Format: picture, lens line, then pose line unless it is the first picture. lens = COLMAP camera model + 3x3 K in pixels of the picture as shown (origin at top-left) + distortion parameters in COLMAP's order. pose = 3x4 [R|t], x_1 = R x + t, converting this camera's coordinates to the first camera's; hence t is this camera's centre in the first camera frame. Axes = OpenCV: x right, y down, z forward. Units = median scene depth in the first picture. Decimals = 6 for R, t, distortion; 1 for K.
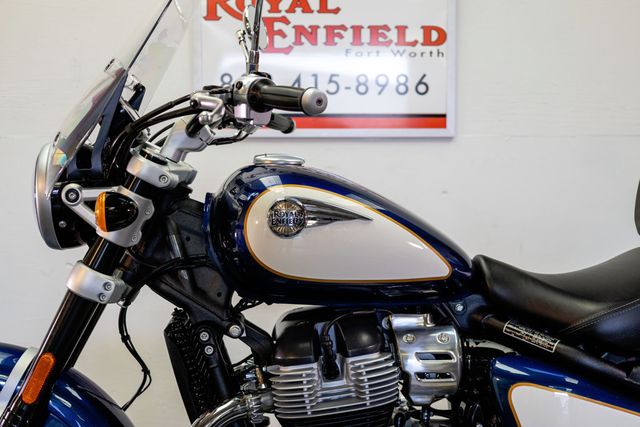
lens RADIAL K [[899.6, 0, 320.9], [0, 899.6, 213.3], [0, 0, 1]] dist [0.016541, 0.000000]
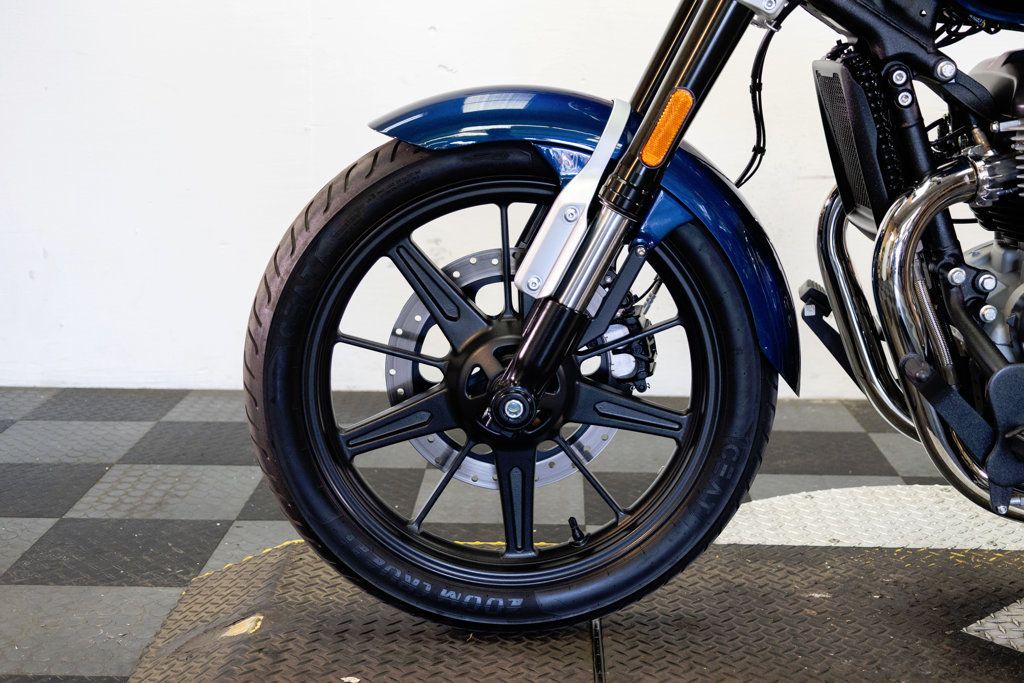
lens RADIAL K [[1439.3, 0, 508.3], [0, 1439.3, 350.9], [0, 0, 1]] dist [0.016541, 0.000000]
pose [[0.998352, 0.023495, -0.052361, -0.176240], [-0.014068, 0.984712, 0.173619, 0.077306], [0.055640, -0.172596, 0.983420, -0.037416]]
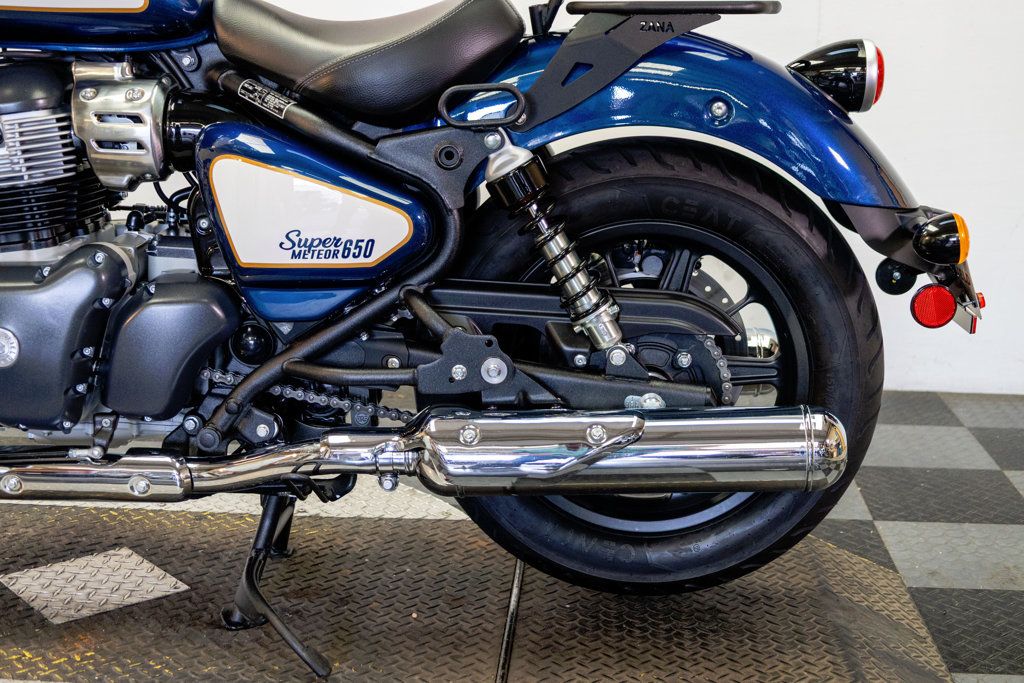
lens RADIAL K [[1439.3, 0, 512.9], [0, 1439.3, 333.7], [0, 0, 1]] dist [0.016541, 0.000000]
pose [[0.995019, 0.039177, -0.091664, 0.272420], [-0.021899, 0.982979, 0.182409, 0.053597], [0.097250, -0.179493, 0.978941, -0.072400]]
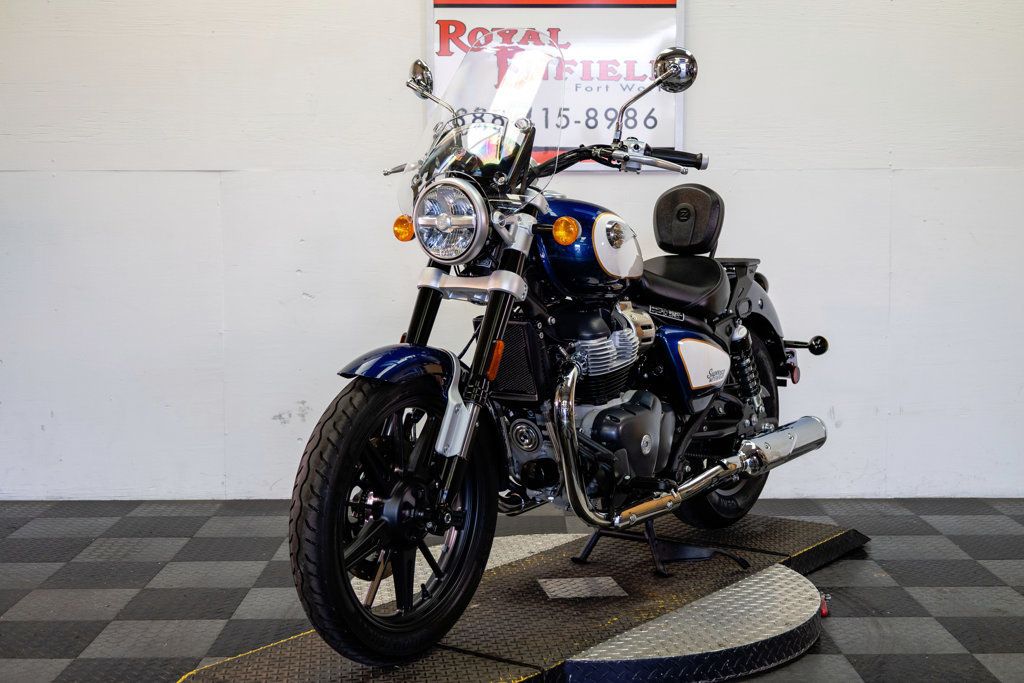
lens RADIAL K [[1439.3, 0, 517.5], [0, 1439.3, 342.7], [0, 0, 1]] dist [0.016541, 0.000000]
pose [[0.999736, 0.003370, -0.022735, -0.000112], [-0.002238, 0.998764, 0.049659, 0.029565], [0.022874, -0.049595, 0.998507, -0.645863]]
